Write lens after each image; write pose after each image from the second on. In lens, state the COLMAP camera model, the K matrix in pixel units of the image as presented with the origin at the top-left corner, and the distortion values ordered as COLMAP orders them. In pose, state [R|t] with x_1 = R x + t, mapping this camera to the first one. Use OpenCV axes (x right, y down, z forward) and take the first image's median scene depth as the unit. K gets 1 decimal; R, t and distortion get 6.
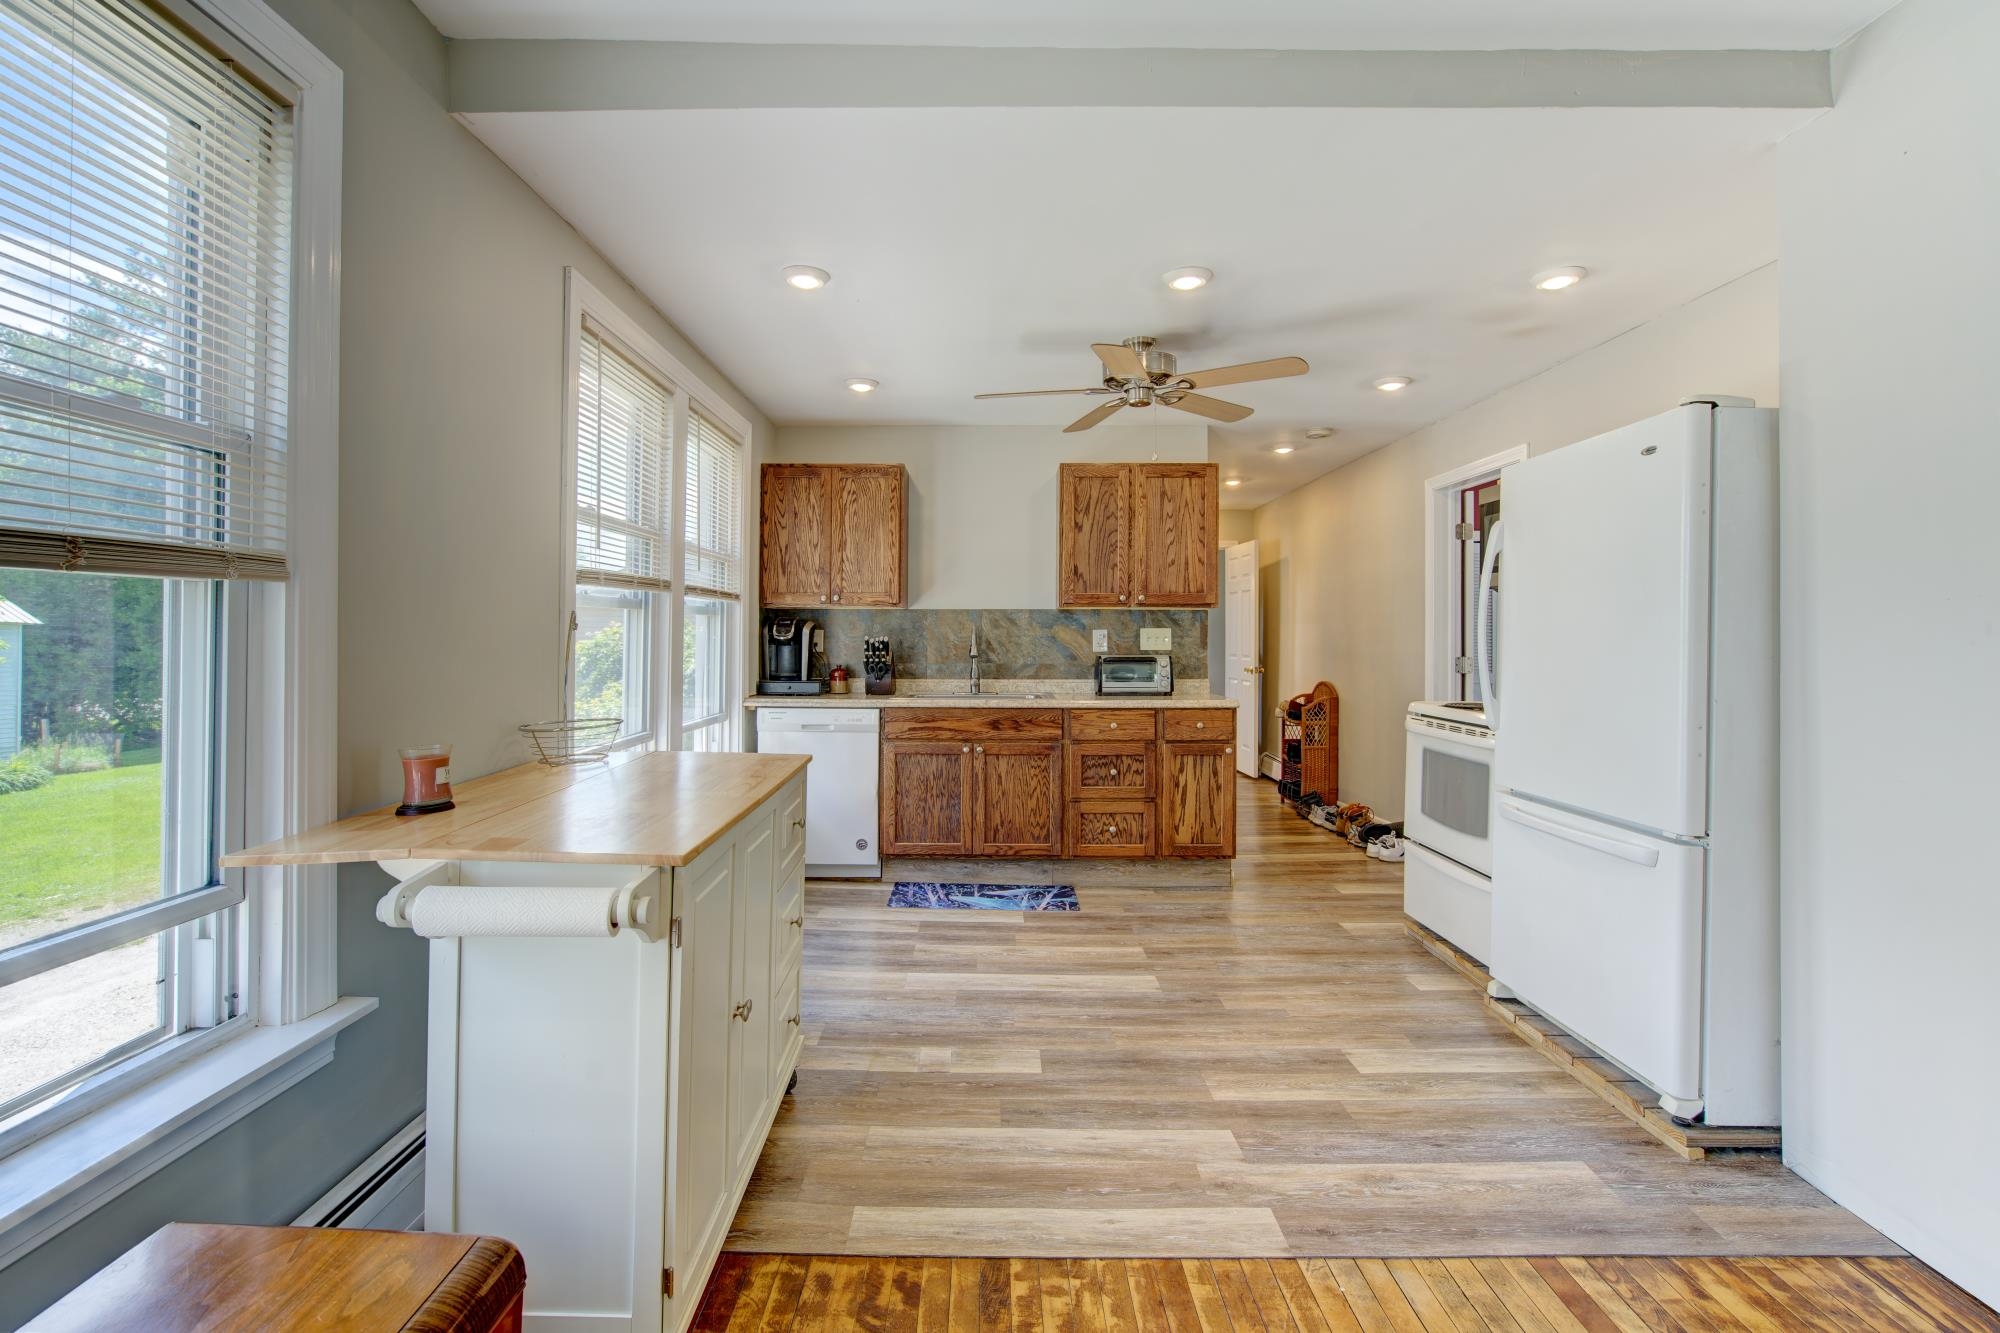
lens RADIAL K [[916.4, 0, 990.2], [0, 916.4, 634.0], [0, 0, 1]] dist [-0.009295, 0.000032]
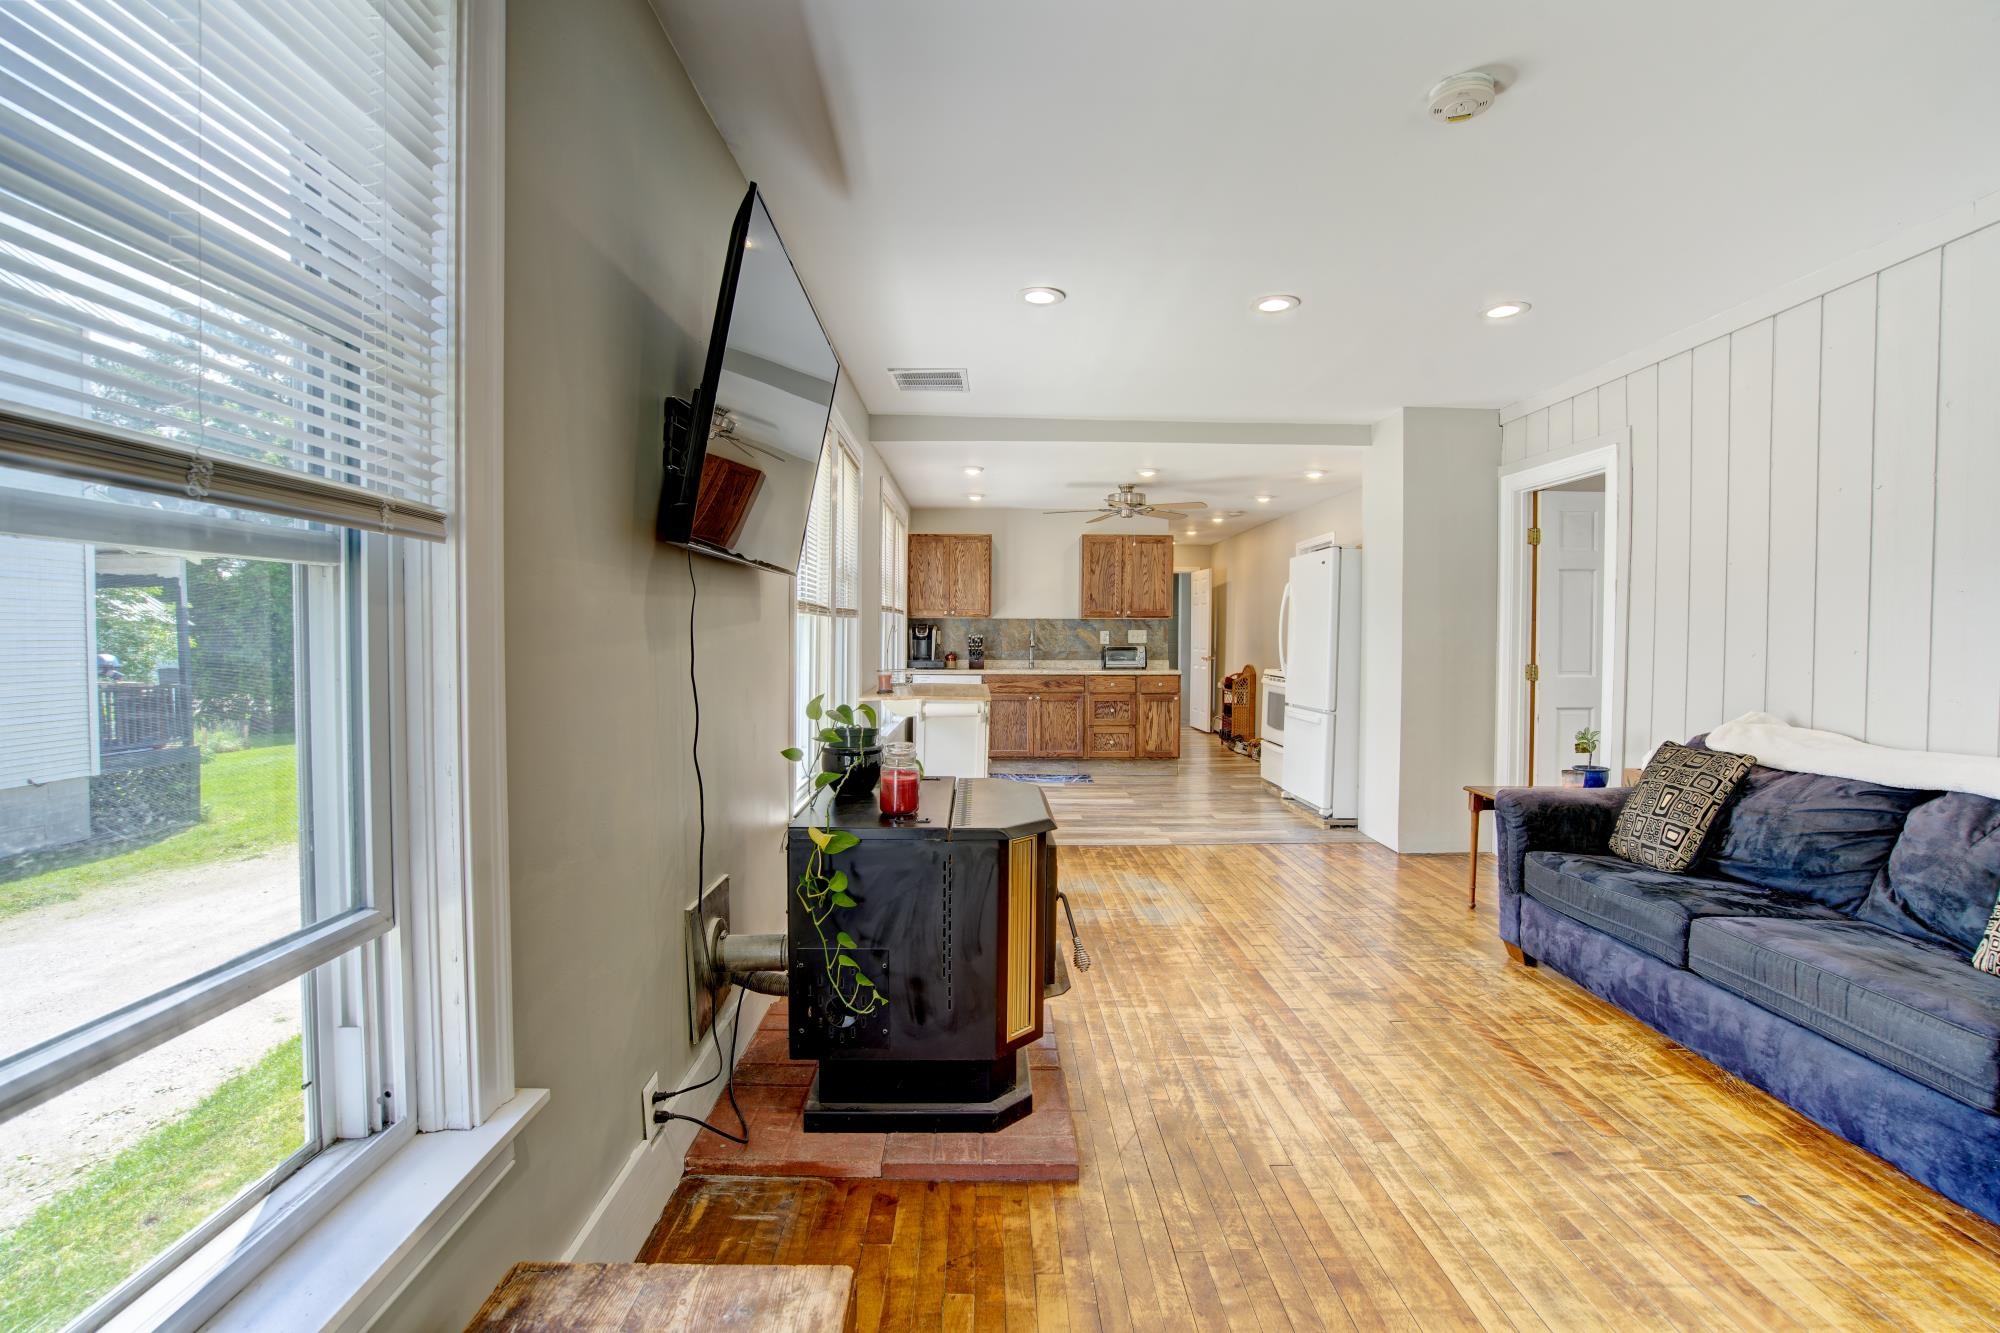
lens RADIAL K [[930.5, 0, 1000.0], [0, 930.5, 666.5], [0, 0, 1]] dist [-0.043135, 0.000556]
pose [[0.999846, 0.000472, 0.017562, -0.113863], [-0.001117, 0.999324, 0.036745, -0.002159], [-0.017532, -0.036759, 0.999170, -0.787733]]
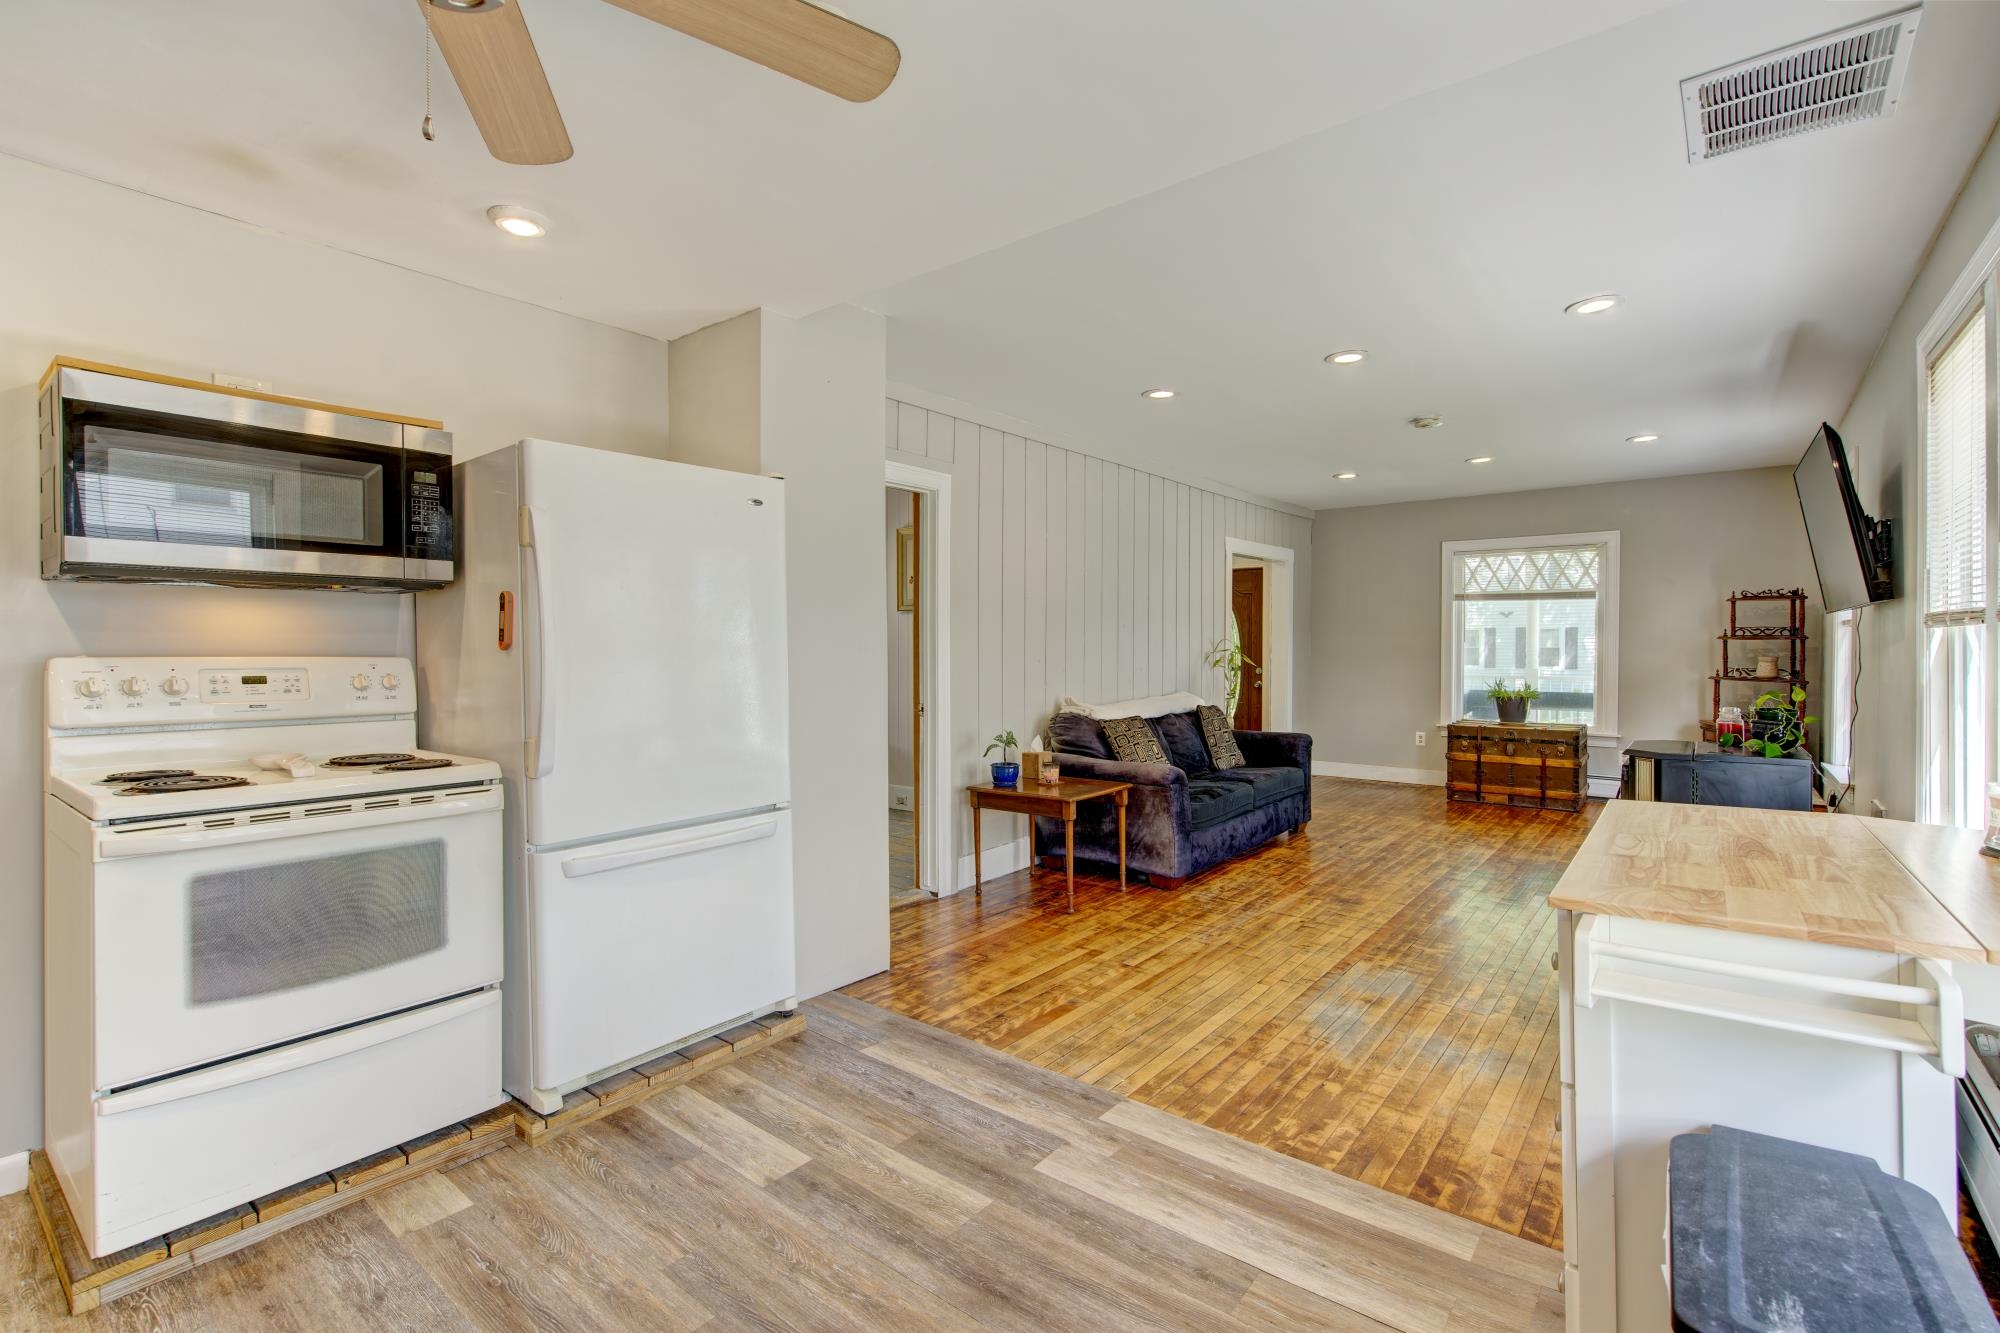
lens RADIAL K [[903.7, 0, 1002.8], [0, 903.7, 655.7], [0, 0, 1]] dist [-0.000561, 0.000882]
pose [[-0.783830, -0.008292, 0.620920, -0.150212], [-0.003133, 0.999951, 0.009399, -0.003281], [-0.620968, 0.005422, -0.783817, 0.884281]]
